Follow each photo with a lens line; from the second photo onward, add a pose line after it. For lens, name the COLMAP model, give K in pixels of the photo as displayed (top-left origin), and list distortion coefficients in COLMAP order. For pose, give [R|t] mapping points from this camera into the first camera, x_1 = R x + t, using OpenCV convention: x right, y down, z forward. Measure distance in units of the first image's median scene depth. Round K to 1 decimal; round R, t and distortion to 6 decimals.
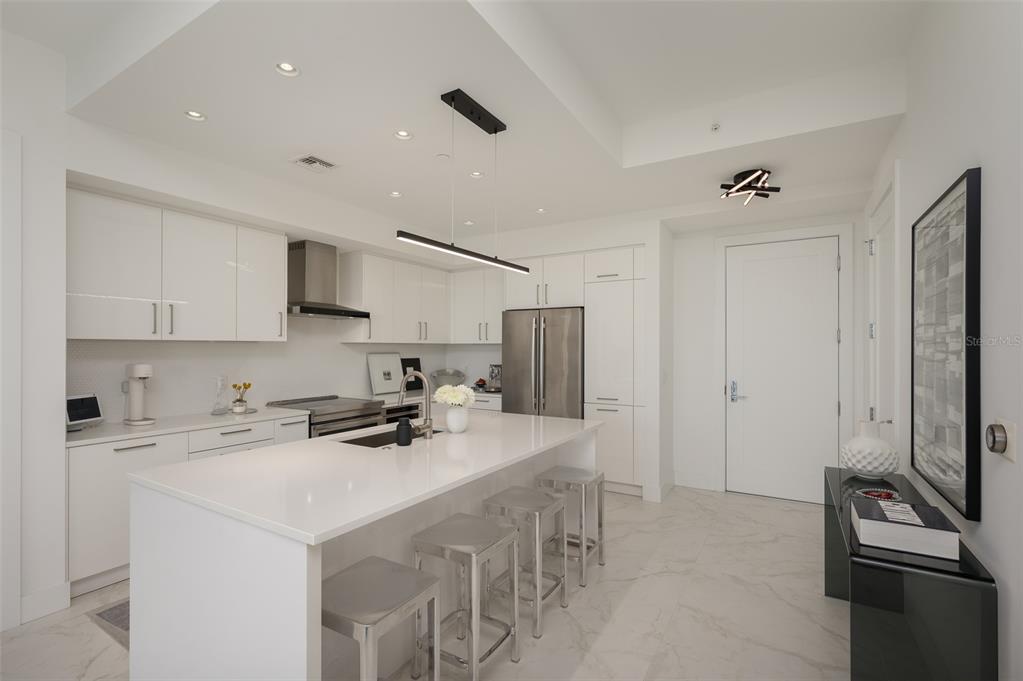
lens RADIAL K [[441.4, 0, 513.9], [0, 441.4, 344.8], [0, 0, 1]] dist [-0.000156, -0.000090]
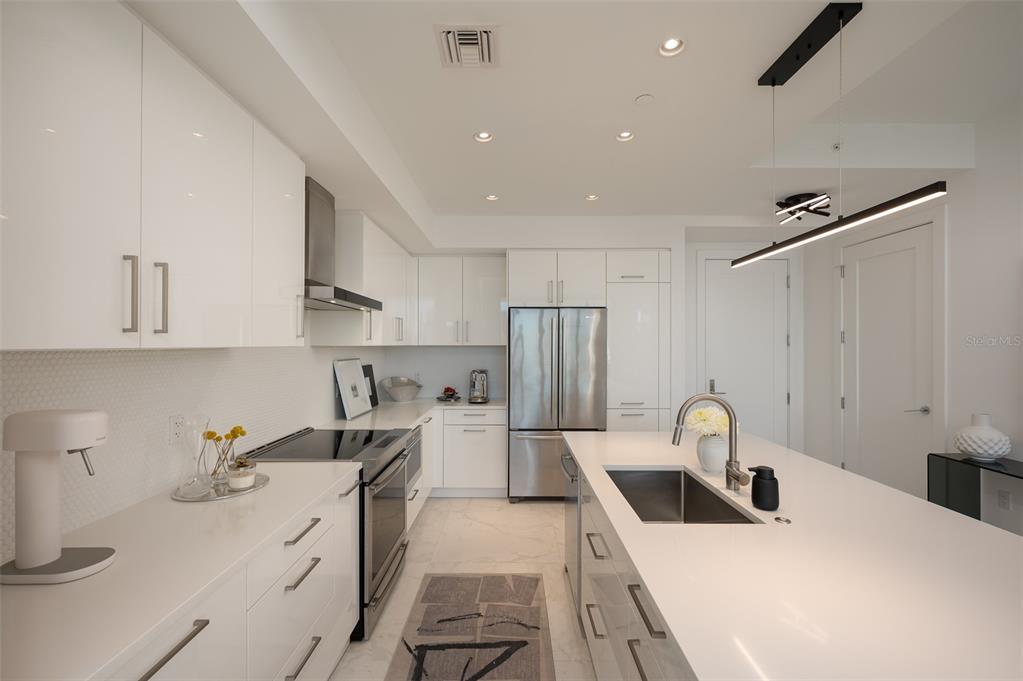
lens RADIAL K [[411.4, 0, 512.9], [0, 411.4, 343.0], [0, 0, 1]] dist [0.001528, 0.000092]
pose [[0.867210, 0.000579, 0.497943, -0.482417], [-0.001768, 0.999997, 0.001915, -0.012040], [-0.497940, -0.002541, 0.867208, 0.355708]]
